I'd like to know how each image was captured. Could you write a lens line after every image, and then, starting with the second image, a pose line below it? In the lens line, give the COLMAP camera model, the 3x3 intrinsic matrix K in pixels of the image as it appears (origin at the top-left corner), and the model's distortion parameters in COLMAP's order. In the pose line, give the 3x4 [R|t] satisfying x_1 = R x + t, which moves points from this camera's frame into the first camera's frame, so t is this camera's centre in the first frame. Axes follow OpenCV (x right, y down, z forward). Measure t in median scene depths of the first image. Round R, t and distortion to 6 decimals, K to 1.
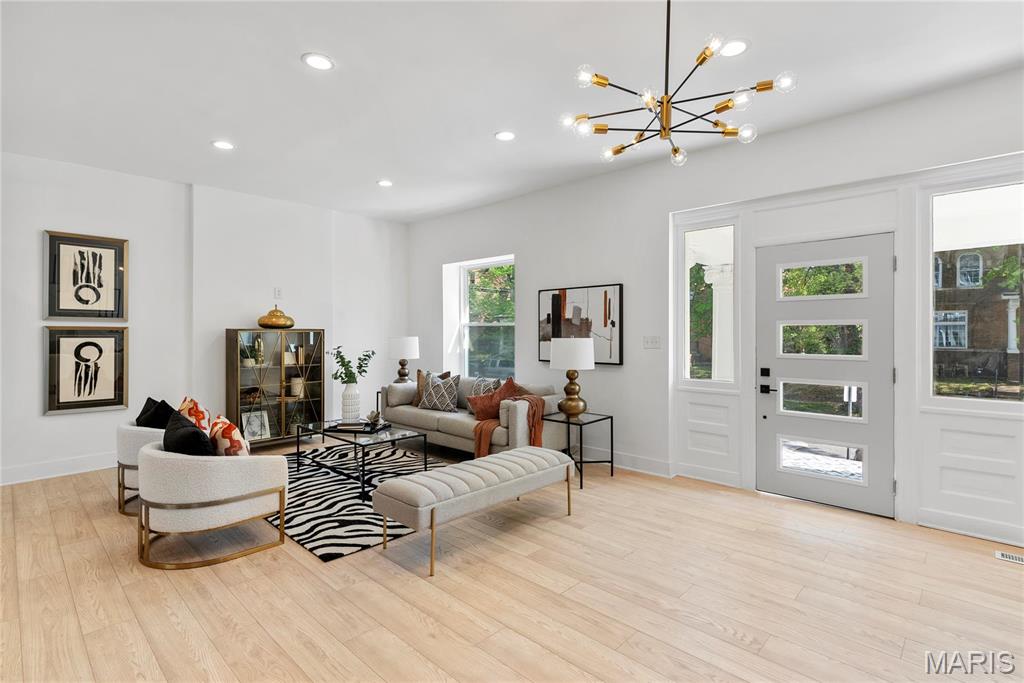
lens RADIAL K [[491.6, 0, 511.0], [0, 491.6, 332.5], [0, 0, 1]] dist [0.003350, 0.000152]
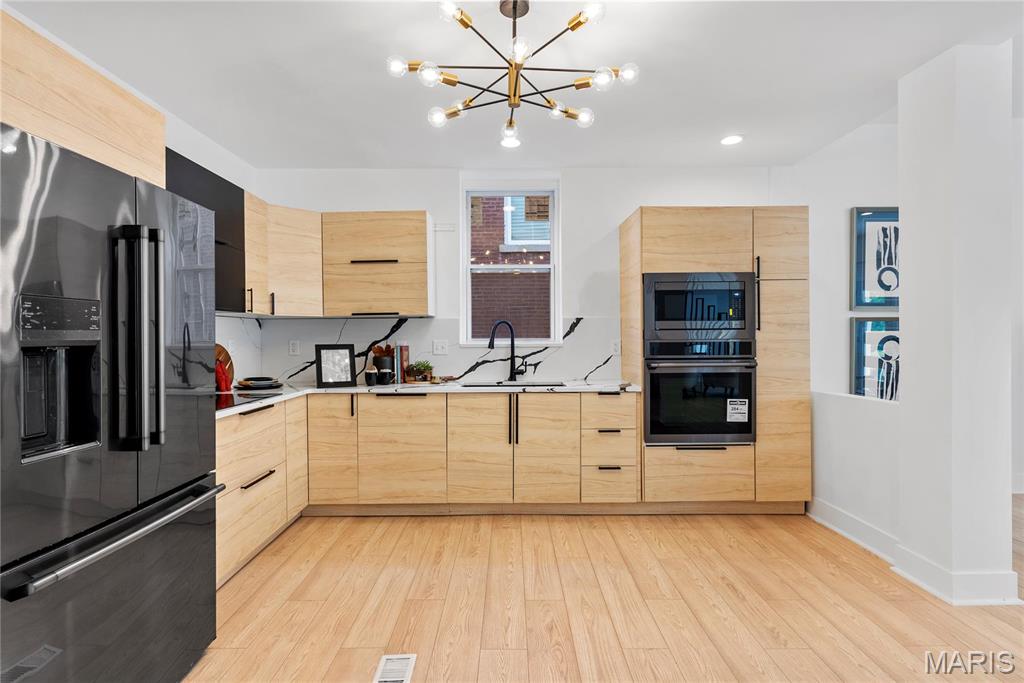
lens RADIAL K [[513.3, 0, 511.0], [0, 513.3, 342.1], [0, 0, 1]] dist [-0.008513, 0.000740]
pose [[0.694178, 0.006824, -0.719771, -0.692015], [0.009538, 0.999780, 0.018678, 0.007792], [0.719740, -0.019831, 0.693960, -0.061643]]
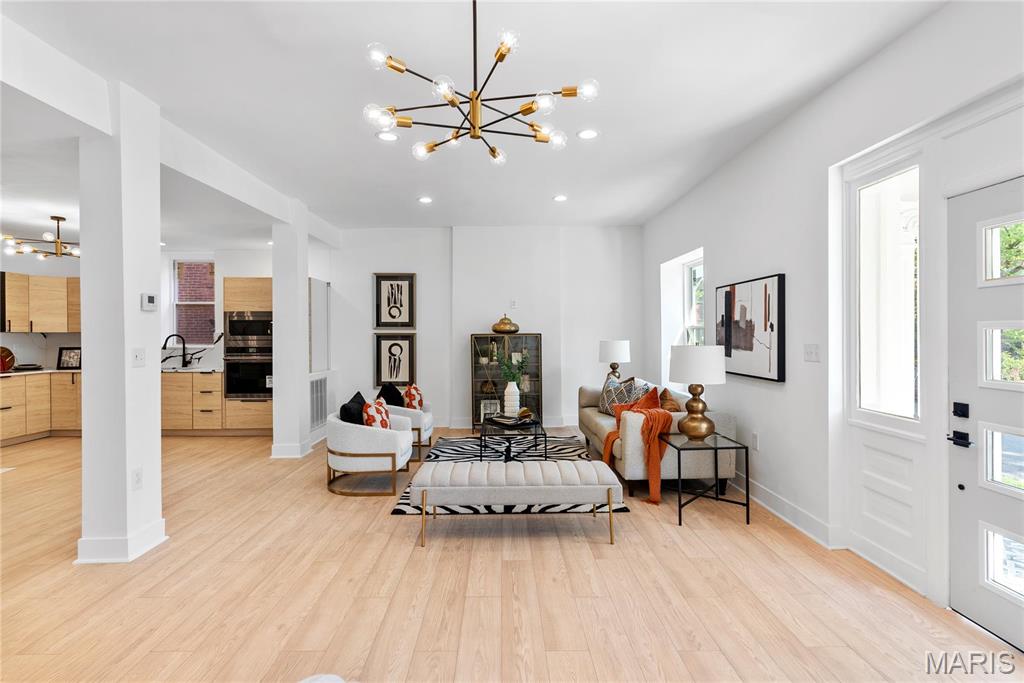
lens RADIAL K [[491.6, 0, 510.8], [0, 491.6, 336.7], [0, 0, 1]] dist [0.003350, 0.000152]
pose [[0.706188, 0.002210, -0.708021, 0.478390], [0.005716, 0.999945, 0.008822, -0.012454], [0.708002, -0.010277, 0.706136, 0.182583]]
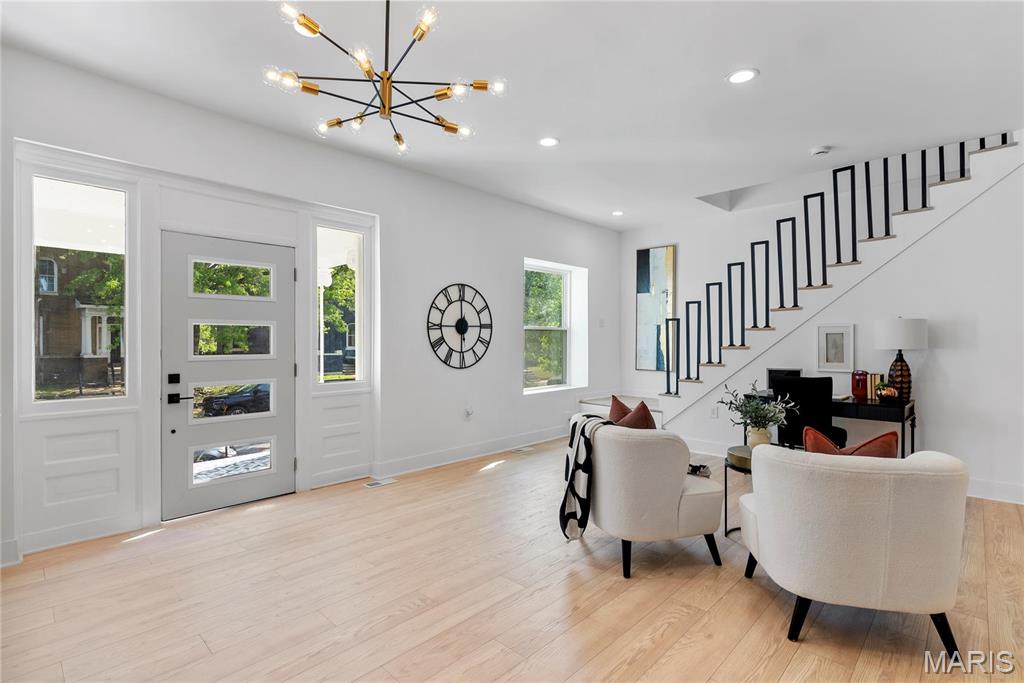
lens RADIAL K [[491.6, 0, 510.7], [0, 491.6, 338.5], [0, 0, 1]] dist [0.003350, 0.000152]
pose [[0.004679, 0.001604, 0.999988, -0.289375], [0.000244, 0.999999, -0.001605, 0.010719], [-0.999989, 0.000252, 0.004678, 0.356446]]
